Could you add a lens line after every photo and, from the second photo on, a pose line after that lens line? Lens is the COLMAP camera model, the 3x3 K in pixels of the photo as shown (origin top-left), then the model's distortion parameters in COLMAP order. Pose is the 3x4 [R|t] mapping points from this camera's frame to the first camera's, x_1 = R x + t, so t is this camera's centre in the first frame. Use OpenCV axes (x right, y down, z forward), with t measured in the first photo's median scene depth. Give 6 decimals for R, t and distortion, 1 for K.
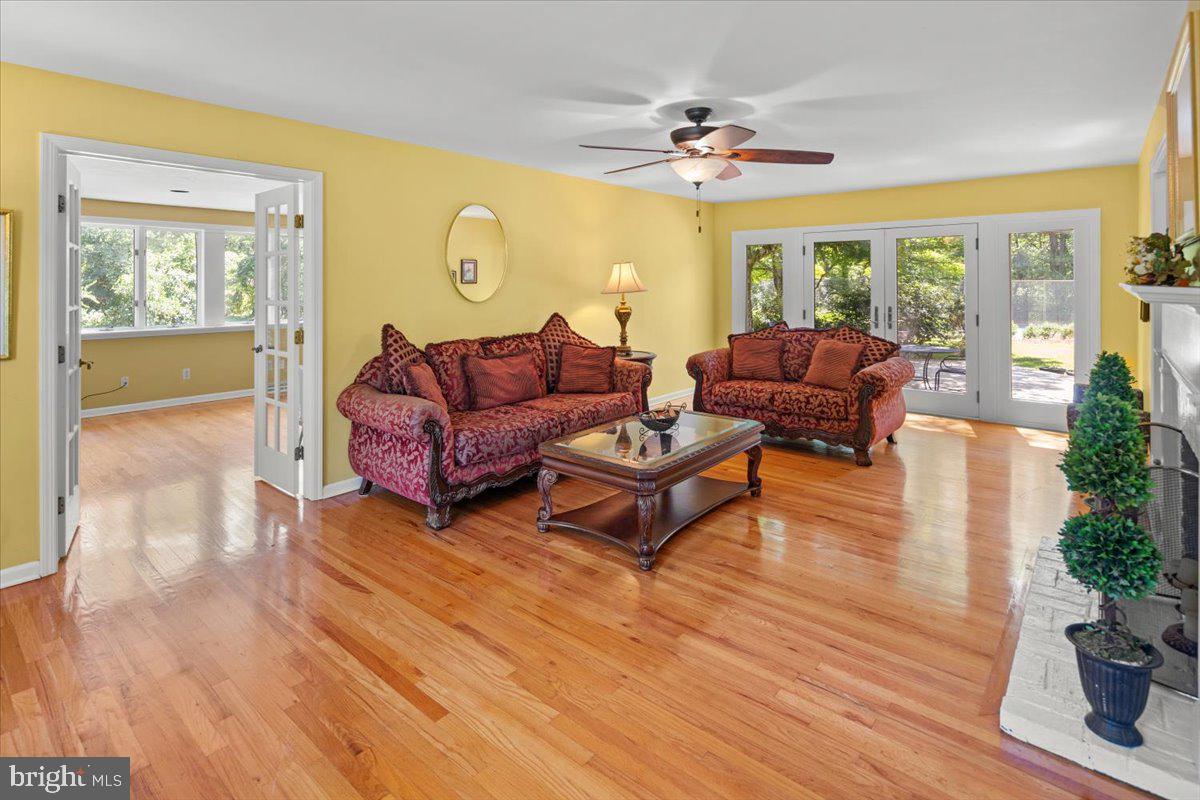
lens RADIAL K [[424.7, 0, 597.0], [0, 424.7, 412.7], [0, 0, 1]] dist [-0.006376, 0.000080]
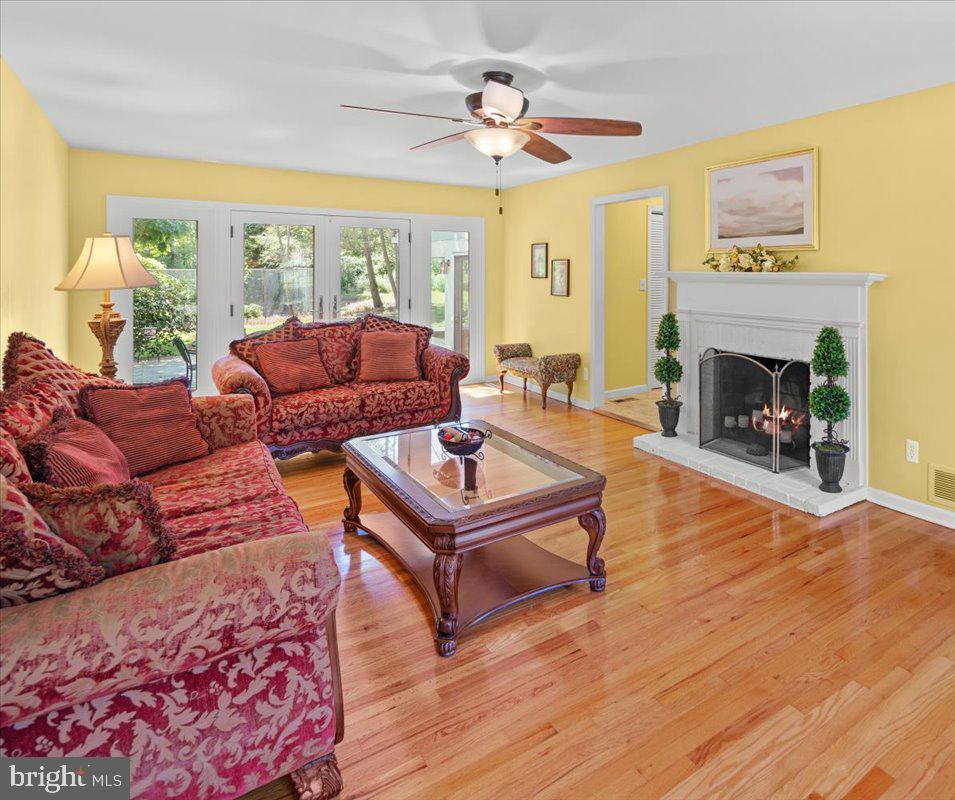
lens RADIAL K [[517.6, 0, 477.6], [0, 517.6, 409.4], [0, 0, 1]] dist [-0.004636, -0.000857]
pose [[0.442433, -0.227639, 0.867429, -0.429866], [0.259947, 0.958275, 0.118894, -0.095033], [-0.858301, 0.172883, 0.483146, 0.316454]]
